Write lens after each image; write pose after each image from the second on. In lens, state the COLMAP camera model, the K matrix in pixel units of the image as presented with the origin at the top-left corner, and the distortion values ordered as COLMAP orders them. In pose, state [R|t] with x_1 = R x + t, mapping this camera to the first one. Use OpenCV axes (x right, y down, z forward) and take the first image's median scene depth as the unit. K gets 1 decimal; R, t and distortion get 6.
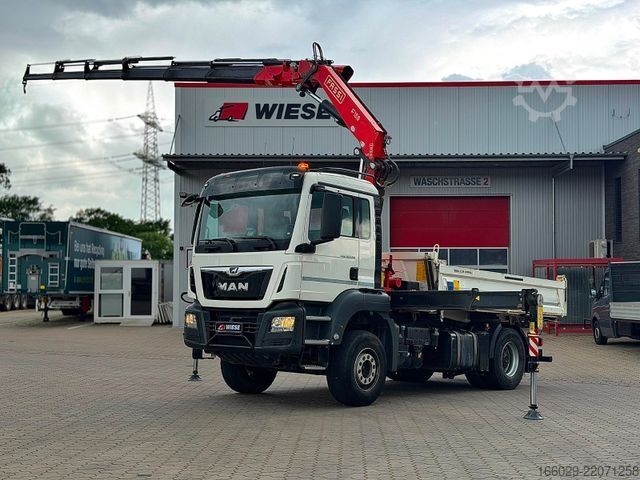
lens RADIAL K [[886.6, 0, 320.0], [0, 886.6, 240.0], [0, 0, 1]] dist [0.153235, -0.020937]
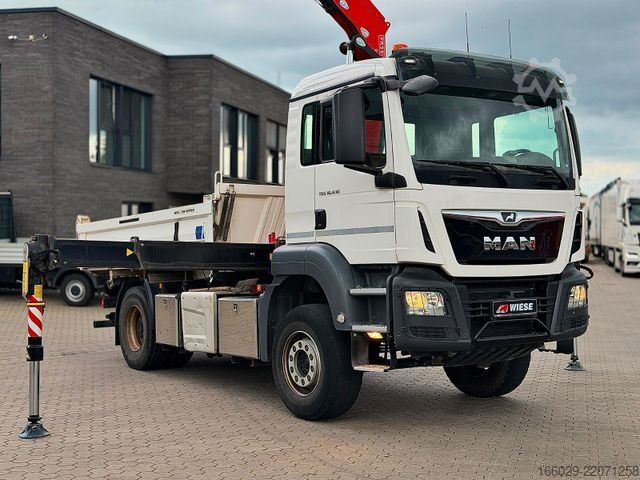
lens RADIAL K [[886.6, 0, 320.0], [0, 886.6, 240.0], [0, 0, 1]] dist [0.153235, -0.020937]
pose [[0.241644, -0.018966, 0.970180, -0.735517], [-0.062348, 0.997440, 0.035027, 0.036669], [-0.968360, -0.068952, 0.239843, 0.973020]]
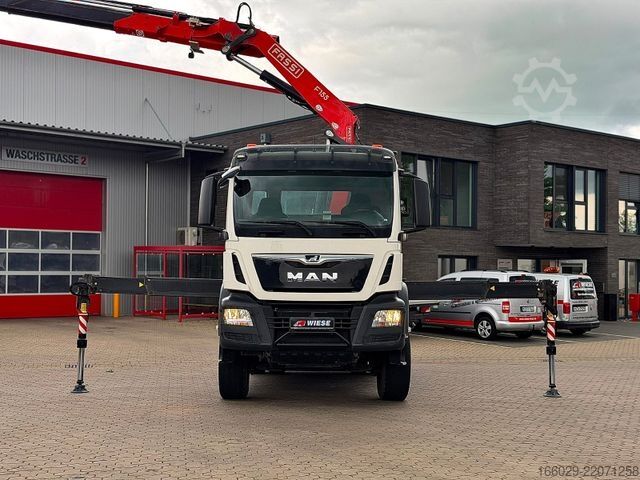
lens RADIAL K [[886.6, 0, 320.0], [0, 886.6, 240.0], [0, 0, 1]] dist [0.153235, -0.020937]
pose [[0.753244, 0.028153, 0.657138, -0.665888], [-0.040084, 0.999191, 0.003138, 0.012823], [-0.656519, -0.028705, 0.753763, 0.333019]]
